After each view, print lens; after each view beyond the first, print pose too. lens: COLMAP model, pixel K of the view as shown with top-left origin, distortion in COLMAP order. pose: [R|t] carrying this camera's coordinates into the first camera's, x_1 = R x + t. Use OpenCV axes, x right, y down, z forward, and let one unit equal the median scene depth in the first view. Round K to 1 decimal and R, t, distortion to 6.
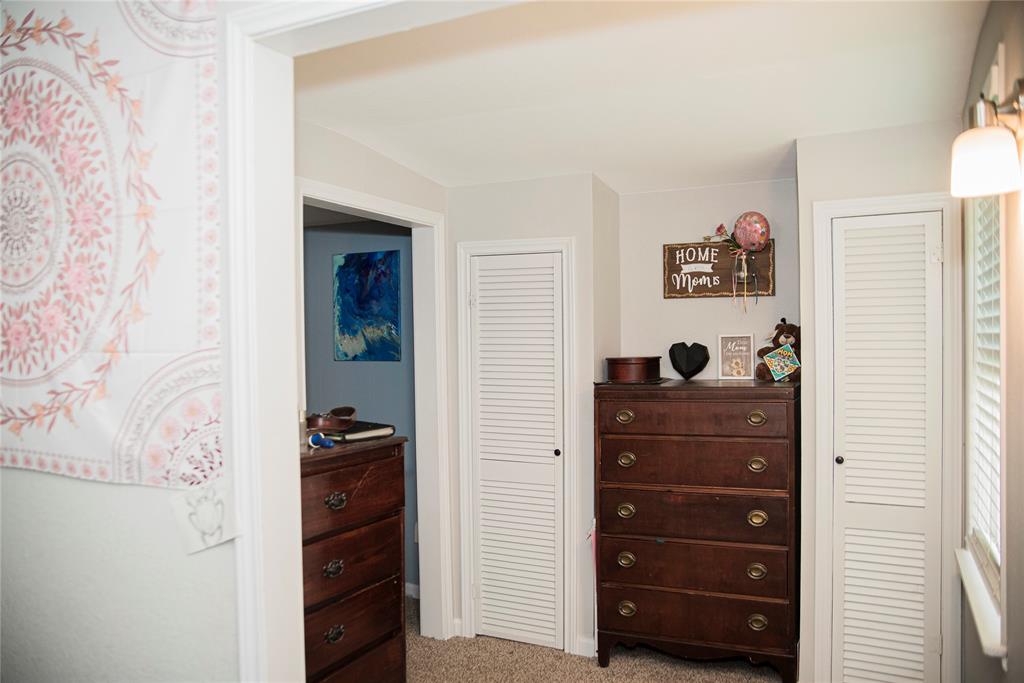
lens RADIAL K [[805.4, 0, 512.0], [0, 805.4, 341.5], [0, 0, 1]] dist [-0.112151, 0.115336]
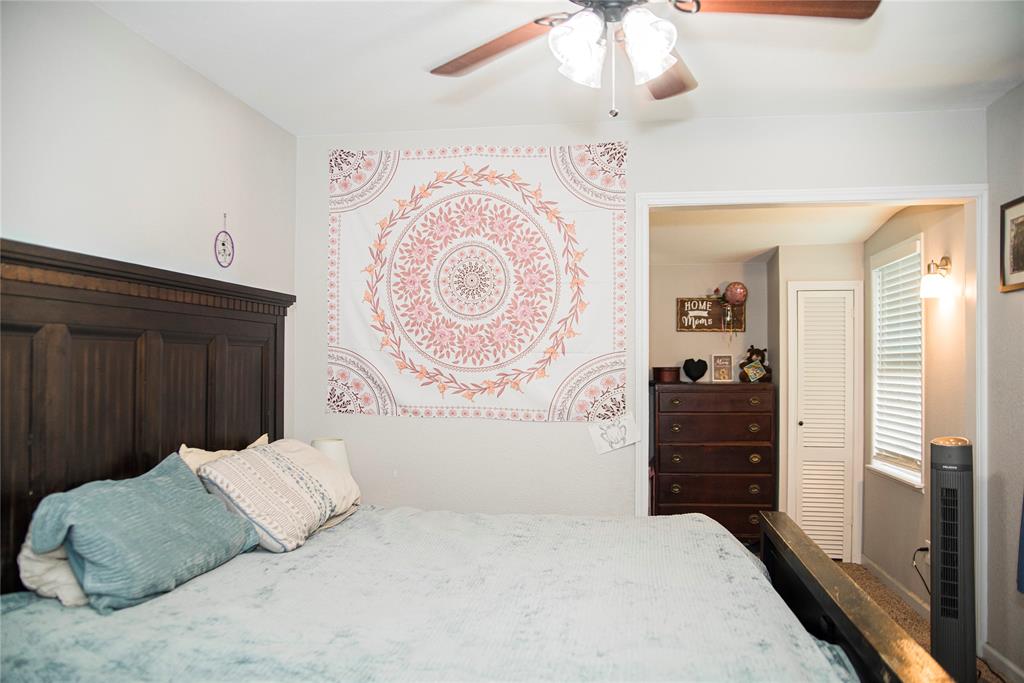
lens RADIAL K [[805.4, 0, 512.0], [0, 805.4, 341.5], [0, 0, 1]] dist [-0.112151, 0.115336]
pose [[0.953696, 0.026164, 0.299632, -1.092934], [-0.016085, 0.999220, -0.036054, 0.053410], [-0.300342, 0.029565, 0.953373, -0.776703]]
